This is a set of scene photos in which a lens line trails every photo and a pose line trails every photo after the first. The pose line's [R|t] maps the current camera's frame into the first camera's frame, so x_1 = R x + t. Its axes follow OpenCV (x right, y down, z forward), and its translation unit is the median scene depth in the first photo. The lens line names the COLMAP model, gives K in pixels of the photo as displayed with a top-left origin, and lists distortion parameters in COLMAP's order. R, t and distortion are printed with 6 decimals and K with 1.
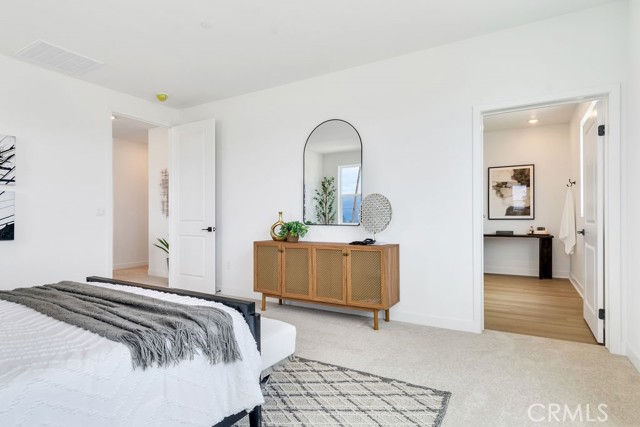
lens RADIAL K [[343.0, 0, 319.2], [0, 343.0, 218.5], [0, 0, 1]] dist [-0.005676, -0.001186]
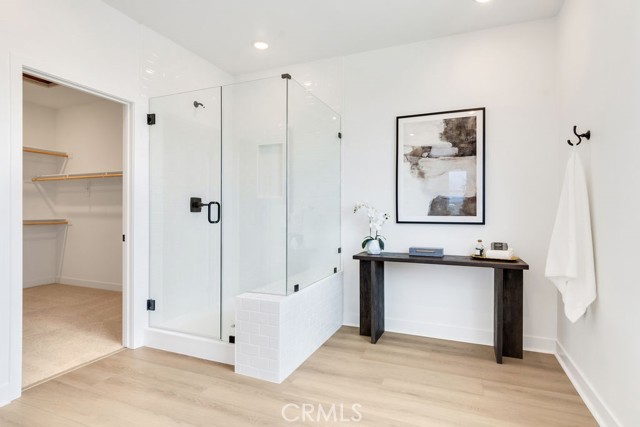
lens RADIAL K [[343.0, 0, 320.3], [0, 343.0, 210.4], [0, 0, 1]] dist [-0.005676, -0.001186]
pose [[0.991838, 0.001224, 0.127501, 0.338869], [-0.001189, 0.999999, -0.000348, -0.015414], [-0.127502, 0.000193, 0.991838, 0.552914]]
